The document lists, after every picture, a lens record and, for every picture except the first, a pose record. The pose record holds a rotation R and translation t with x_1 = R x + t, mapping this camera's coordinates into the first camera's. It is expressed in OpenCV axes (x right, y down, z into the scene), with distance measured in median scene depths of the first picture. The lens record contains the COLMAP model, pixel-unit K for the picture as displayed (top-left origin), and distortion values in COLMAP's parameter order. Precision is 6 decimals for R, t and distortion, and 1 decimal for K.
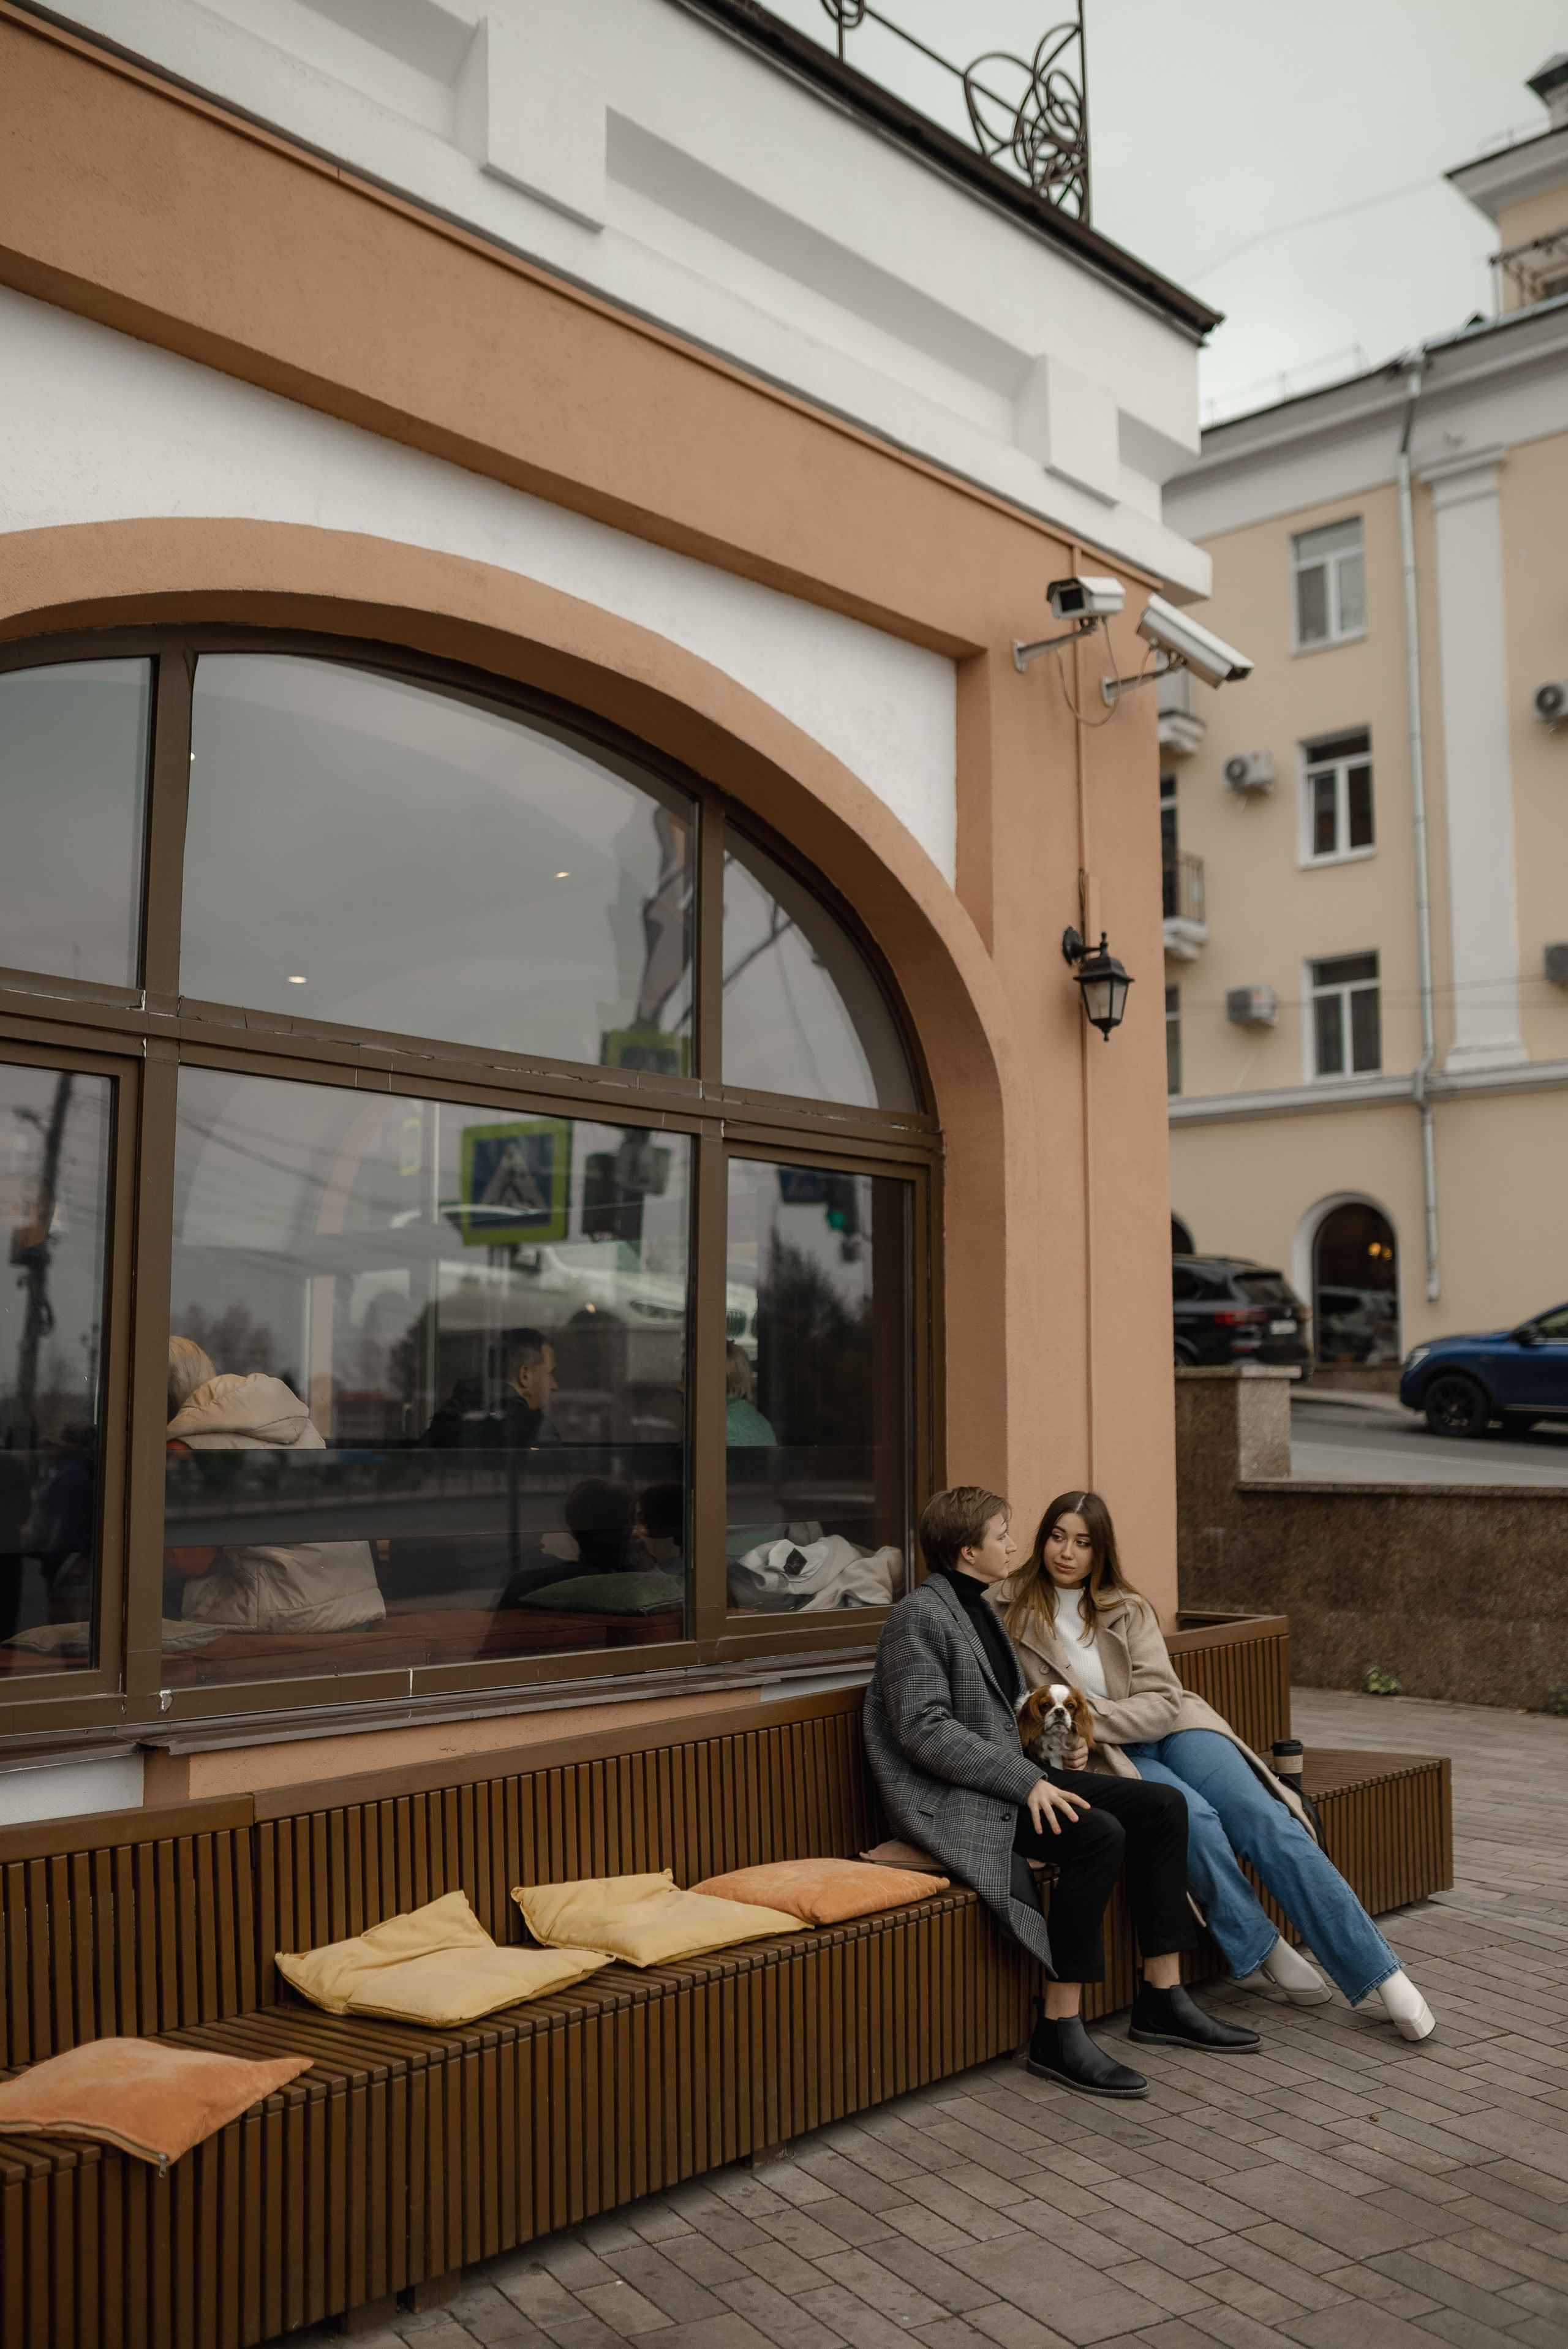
lens RADIAL K [[2309.9, 0, 784.0], [0, 2309.9, 1174.5], [0, 0, 1]] dist [-0.003943, -0.001400]
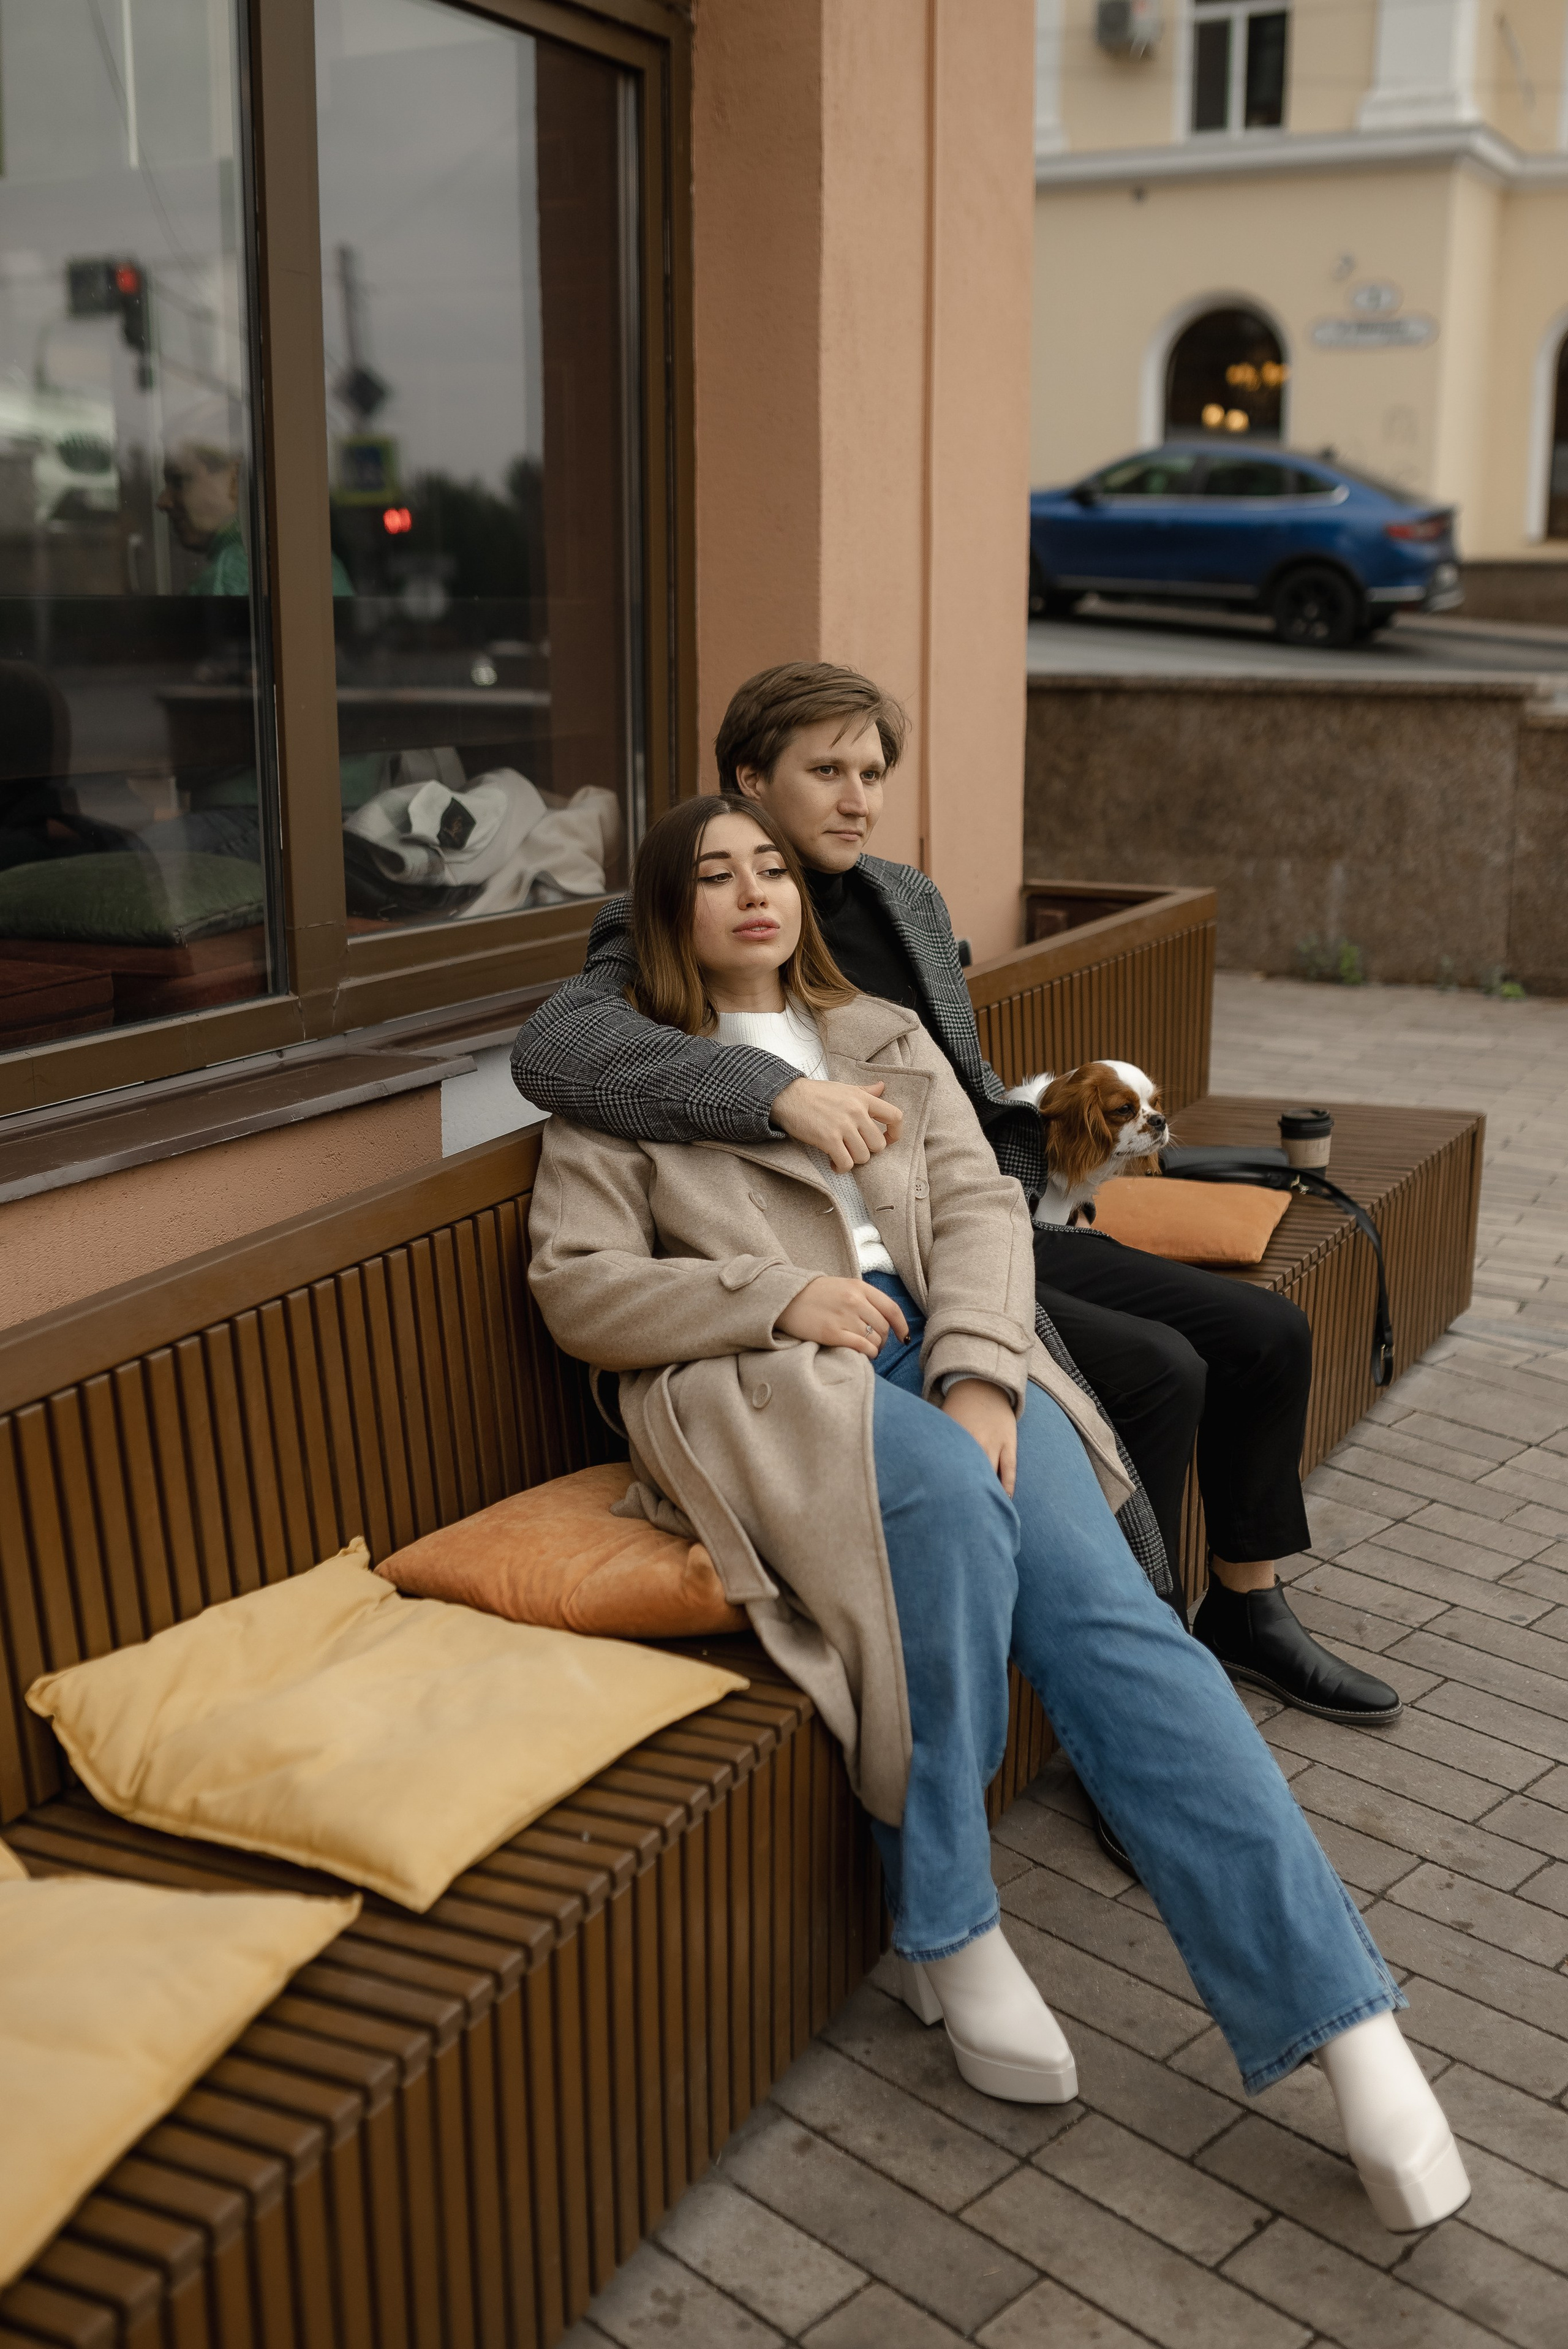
lens RADIAL K [[2469.8, 0, 784.0], [0, 2469.8, 1174.5], [0, 0, 1]] dist [-0.102736, 0.243826]
pose [[0.962519, -0.057557, 0.265037, -0.069781], [-0.031903, 0.946409, 0.321391, 0.058924], [-0.269332, -0.317800, 0.909100, 0.427039]]
